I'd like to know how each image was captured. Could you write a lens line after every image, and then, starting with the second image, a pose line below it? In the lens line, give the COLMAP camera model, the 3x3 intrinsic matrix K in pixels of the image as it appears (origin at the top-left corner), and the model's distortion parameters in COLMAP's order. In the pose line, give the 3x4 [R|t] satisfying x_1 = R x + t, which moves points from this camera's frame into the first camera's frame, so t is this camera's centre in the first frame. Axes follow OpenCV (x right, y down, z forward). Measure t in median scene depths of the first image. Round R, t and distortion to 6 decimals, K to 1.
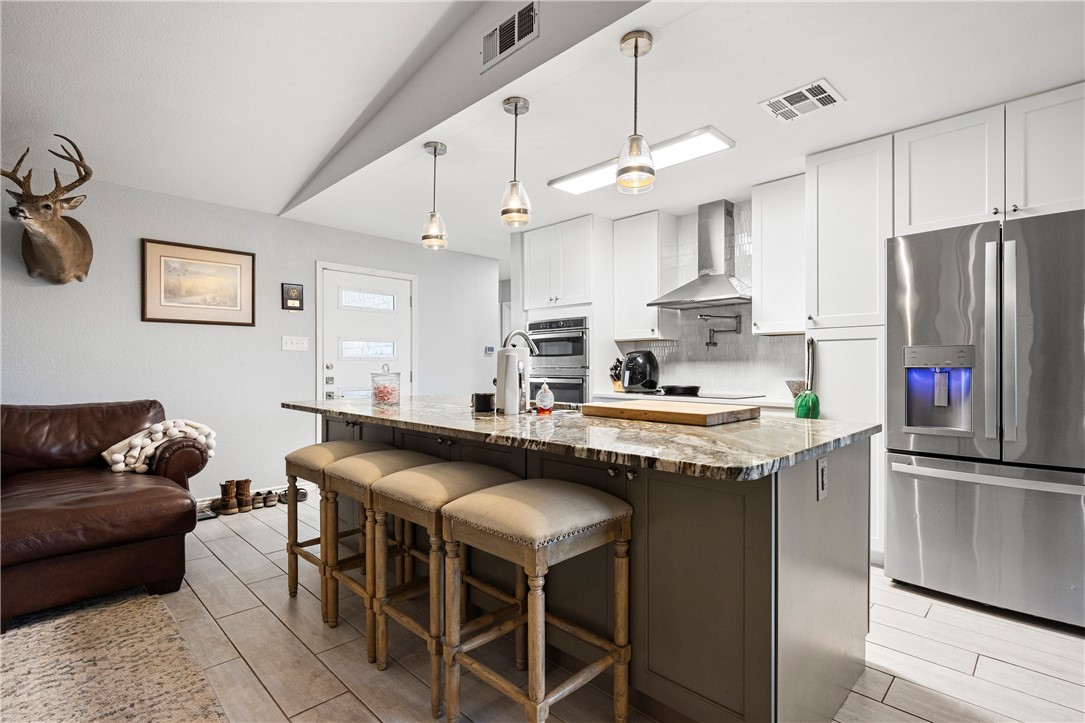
lens RADIAL K [[514.9, 0, 540.5], [0, 514.9, 367.3], [0, 0, 1]] dist [0.002000, 0.000963]
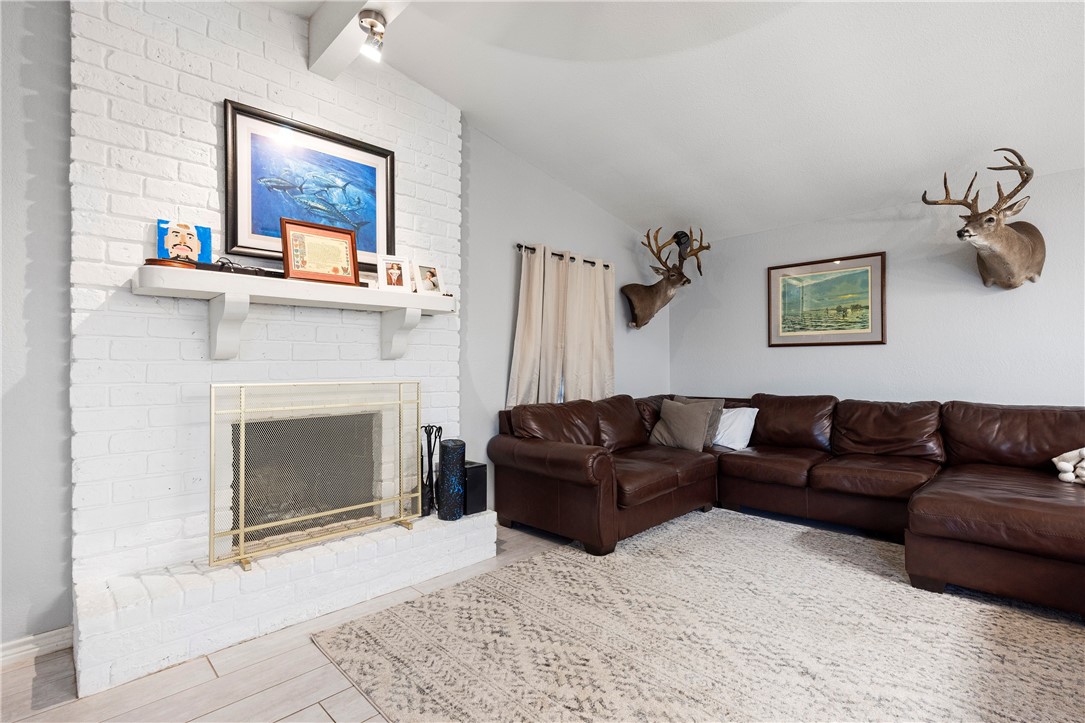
lens RADIAL K [[499.4, 0, 541.9], [0, 499.4, 361.5], [0, 0, 1]] dist [-0.002218, 0.000528]
pose [[-0.007361, -0.016032, -0.999844, 0.085976], [0.001957, 0.999869, -0.016047, -0.000511], [0.999971, -0.002075, -0.007329, 0.068404]]
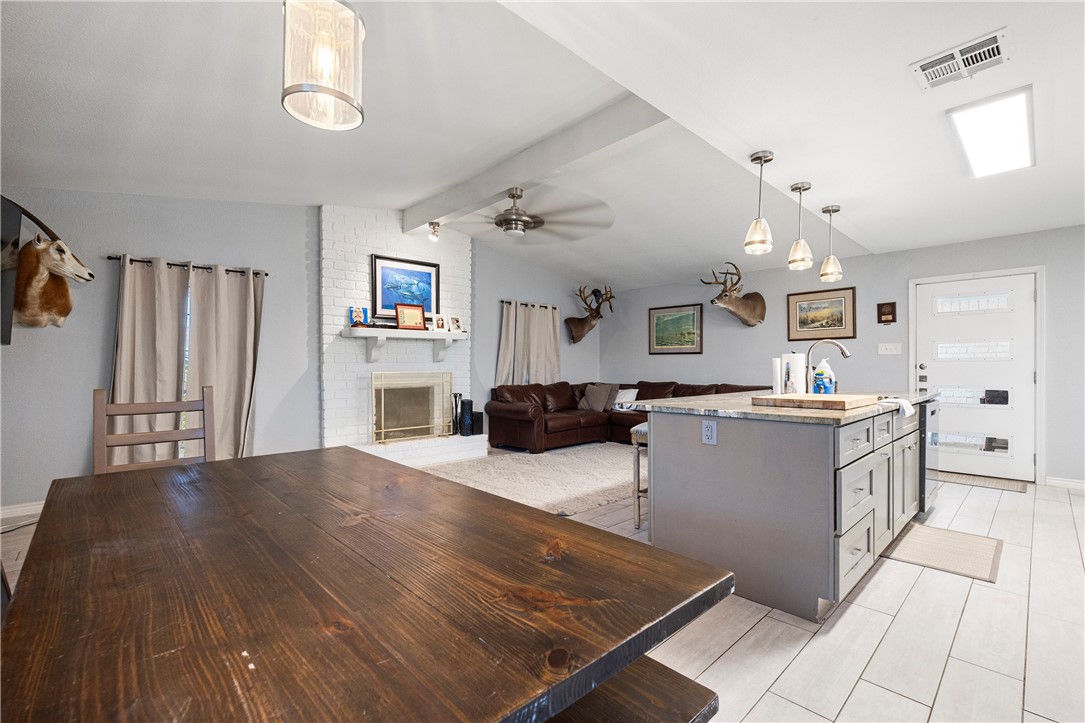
lens RADIAL K [[471.9, 0, 541.6], [0, 471.9, 366.8], [0, 0, 1]] dist [-0.000552, -0.000097]
pose [[-0.029462, -0.002154, -0.999564, 1.074218], [-0.001056, 0.999997, -0.002124, 0.002635], [0.999565, 0.000993, -0.029464, 0.257411]]
